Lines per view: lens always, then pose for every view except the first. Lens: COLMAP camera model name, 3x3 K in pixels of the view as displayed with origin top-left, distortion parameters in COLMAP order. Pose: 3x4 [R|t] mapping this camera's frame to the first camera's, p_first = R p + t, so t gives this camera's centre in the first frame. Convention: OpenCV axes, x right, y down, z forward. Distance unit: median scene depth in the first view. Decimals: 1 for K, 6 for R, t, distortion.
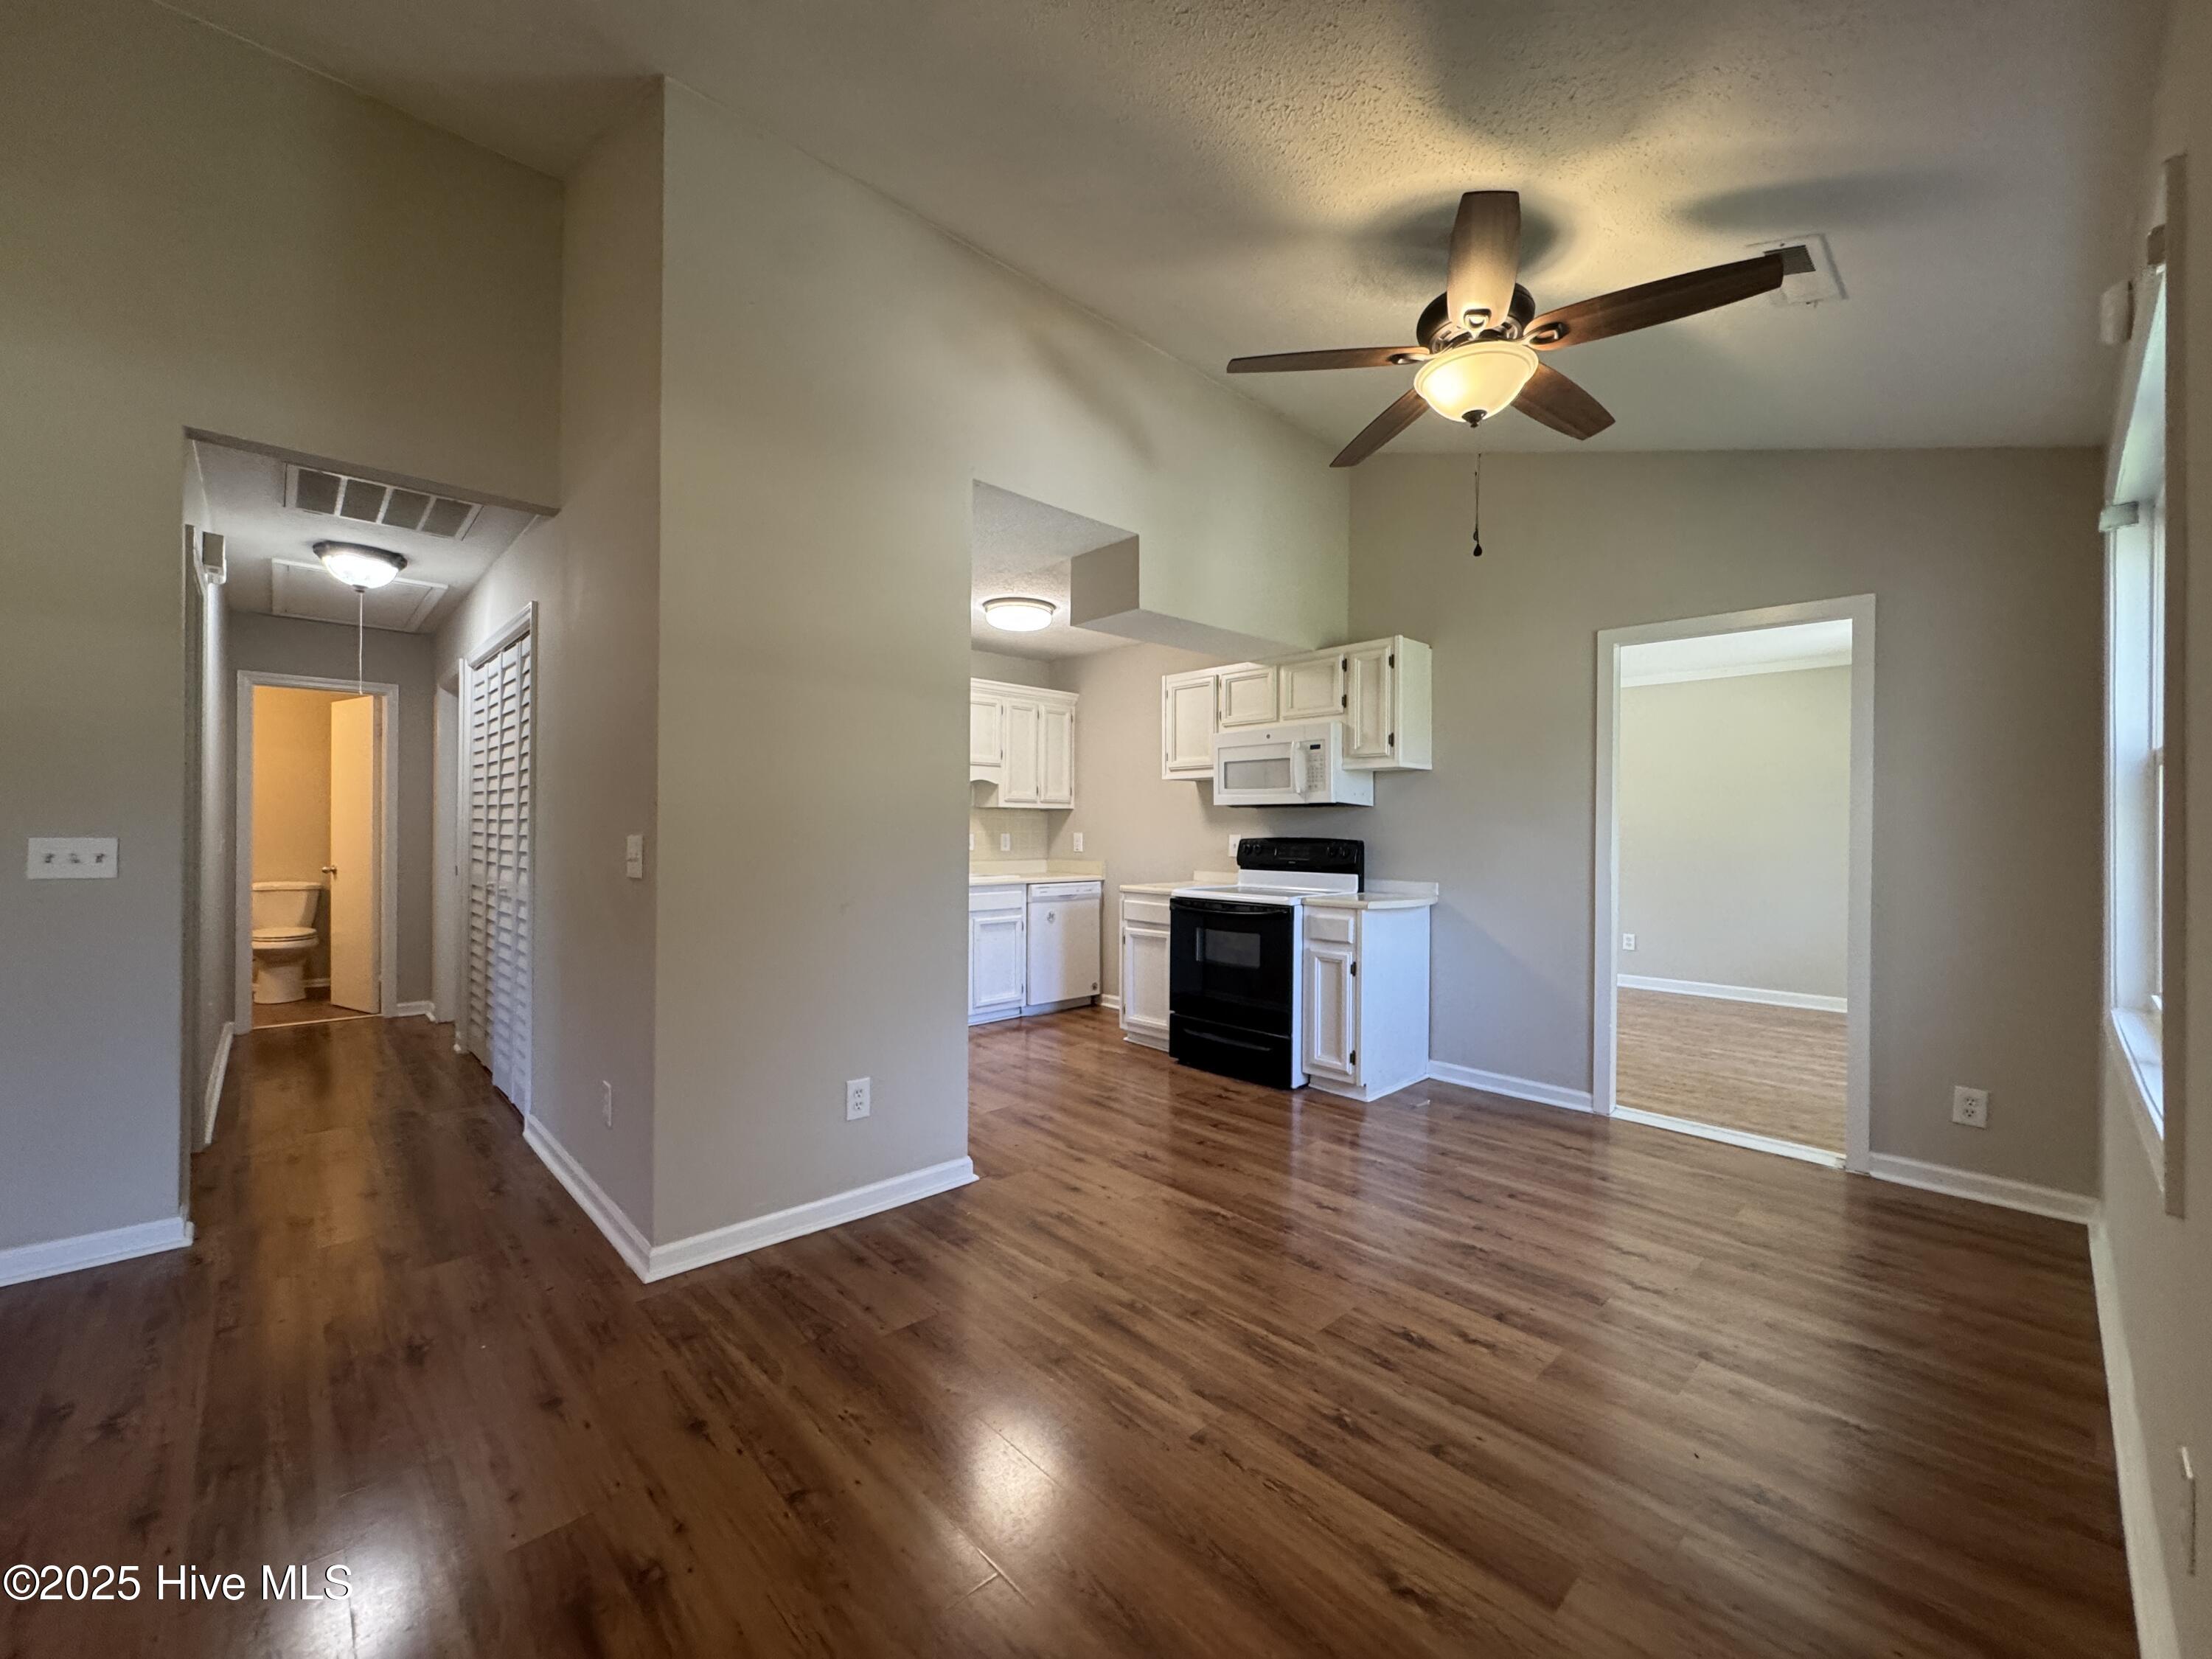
lens RADIAL K [[882.0, 0, 1107.2], [0, 882.0, 828.7], [0, 0, 1]] dist [-0.004070, 0.000106]
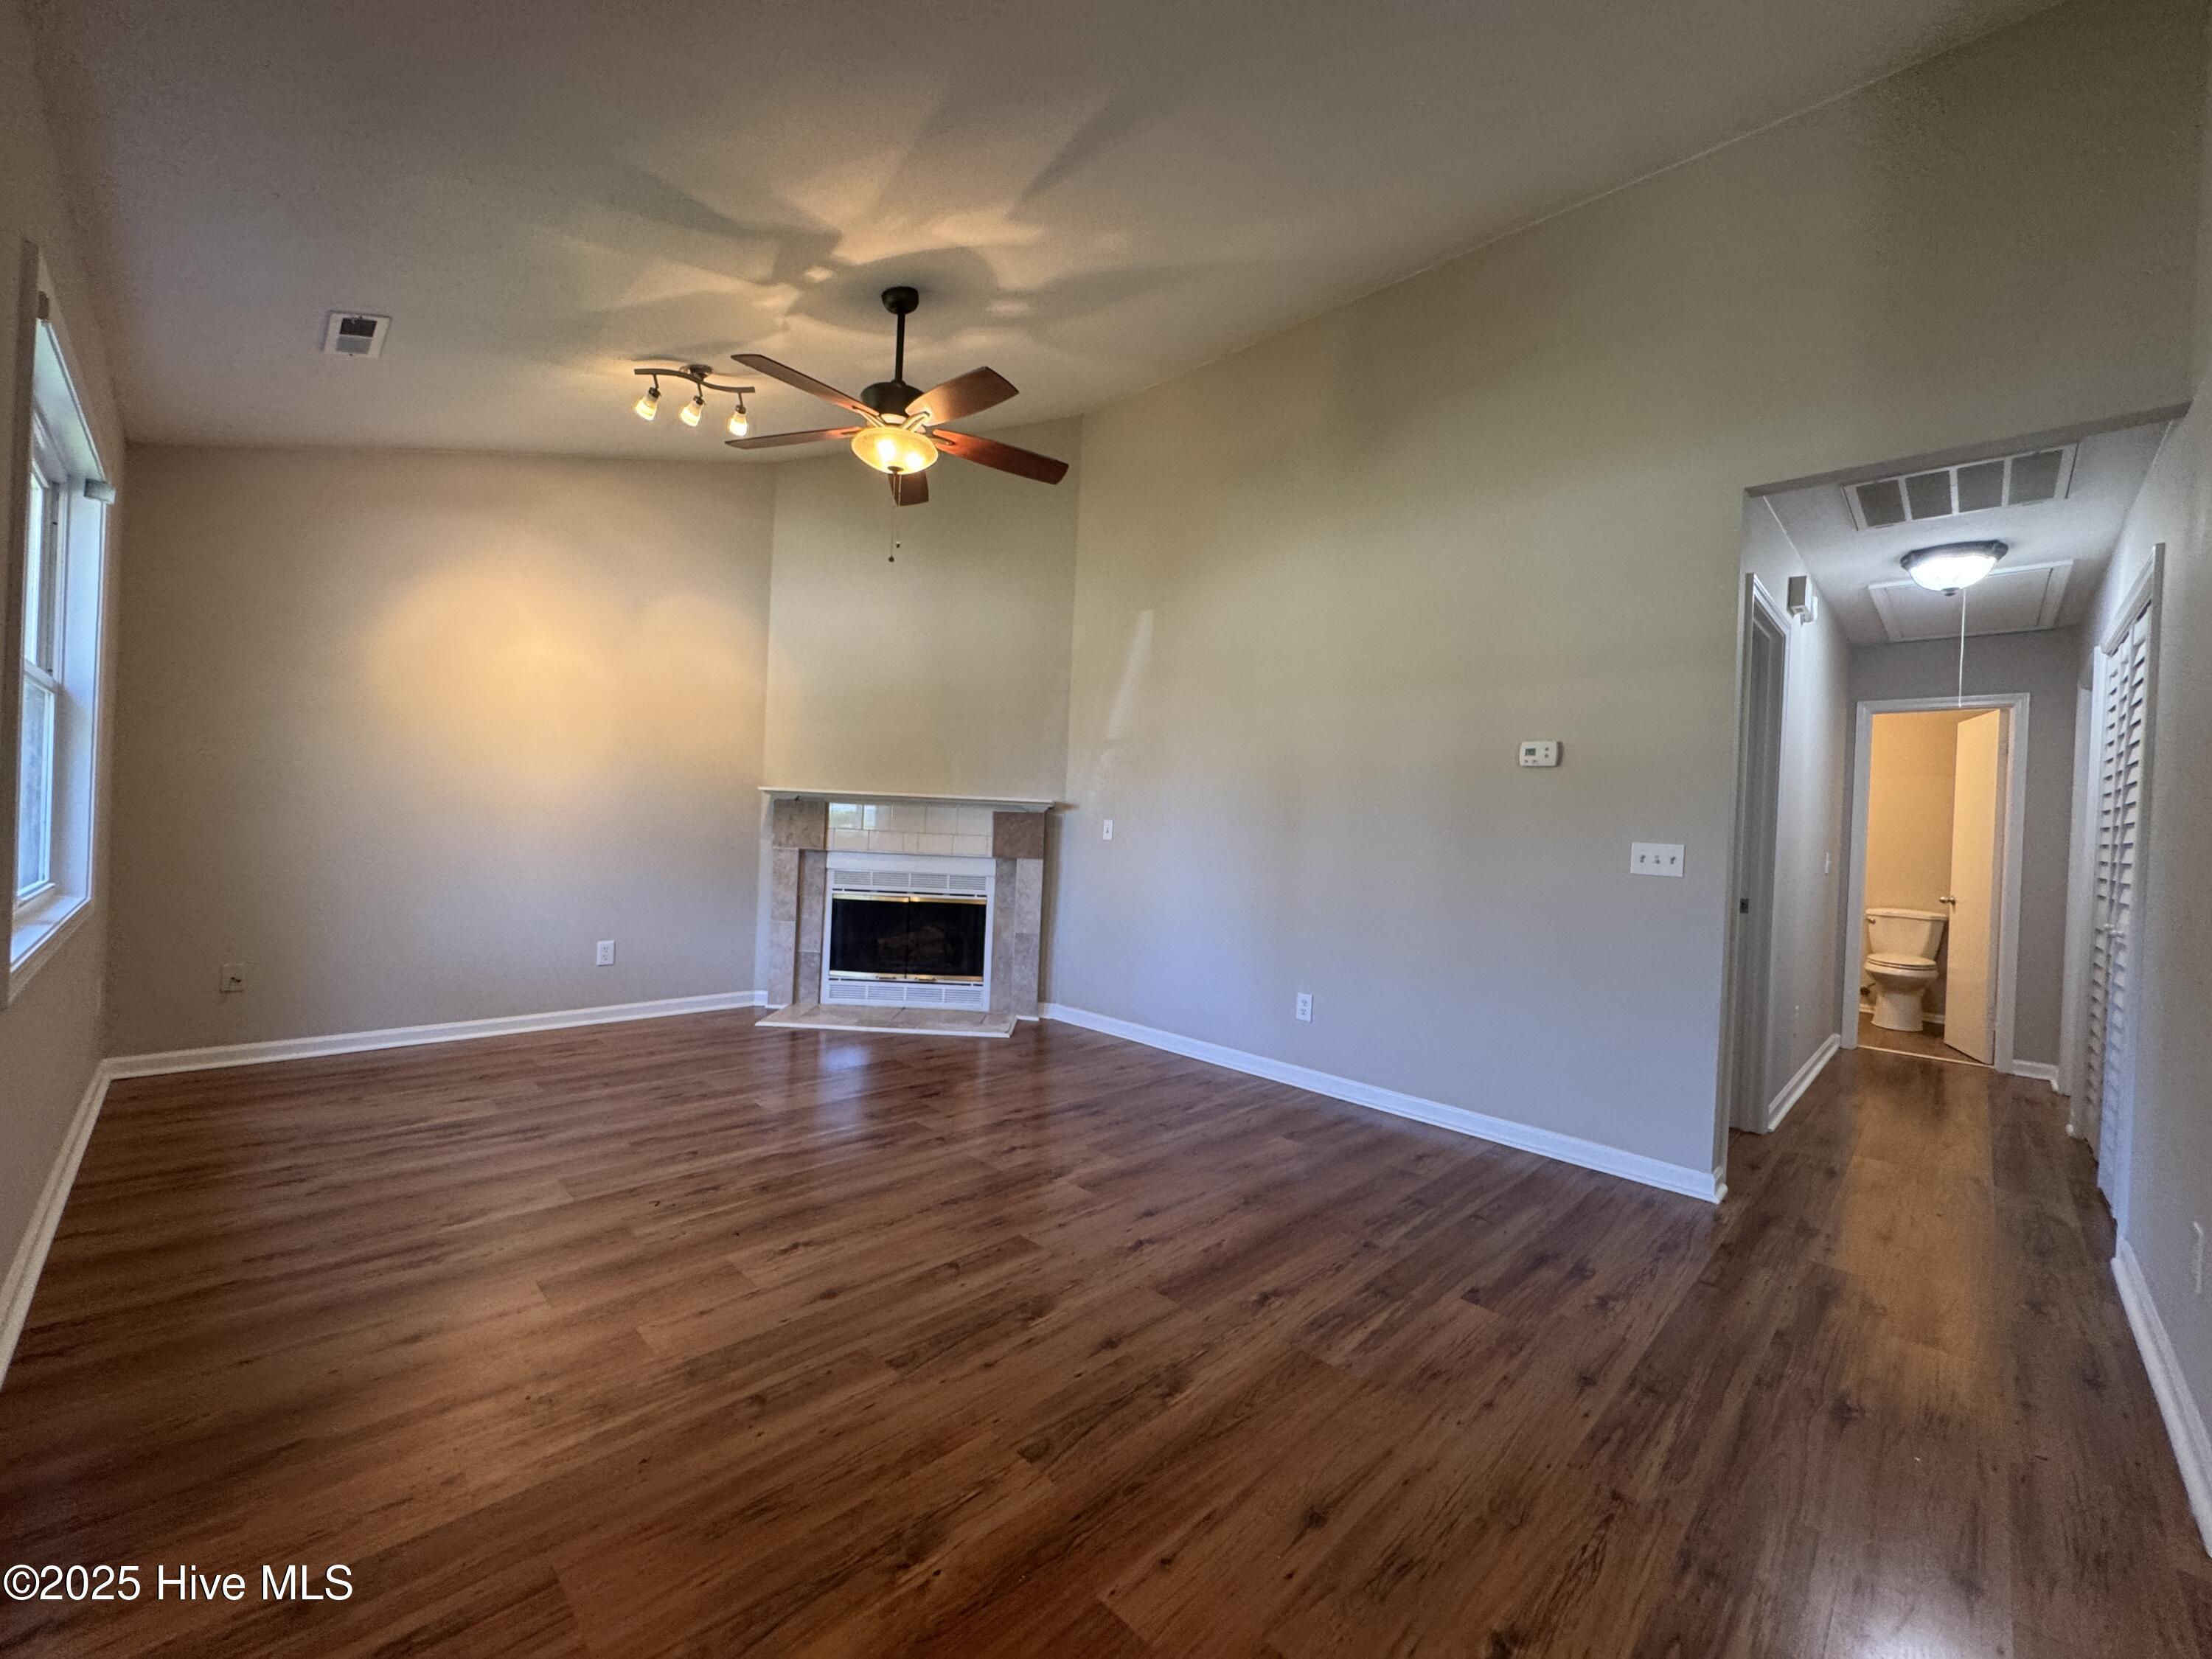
lens RADIAL K [[882.0, 0, 1105.3], [0, 882.0, 831.5], [0, 0, 1]] dist [-0.004070, 0.000106]
pose [[0.035680, 0.000875, -0.999363, 0.042560], [-0.040621, 0.999174, -0.000576, 0.015702], [0.998537, 0.040615, 0.035686, 0.090816]]
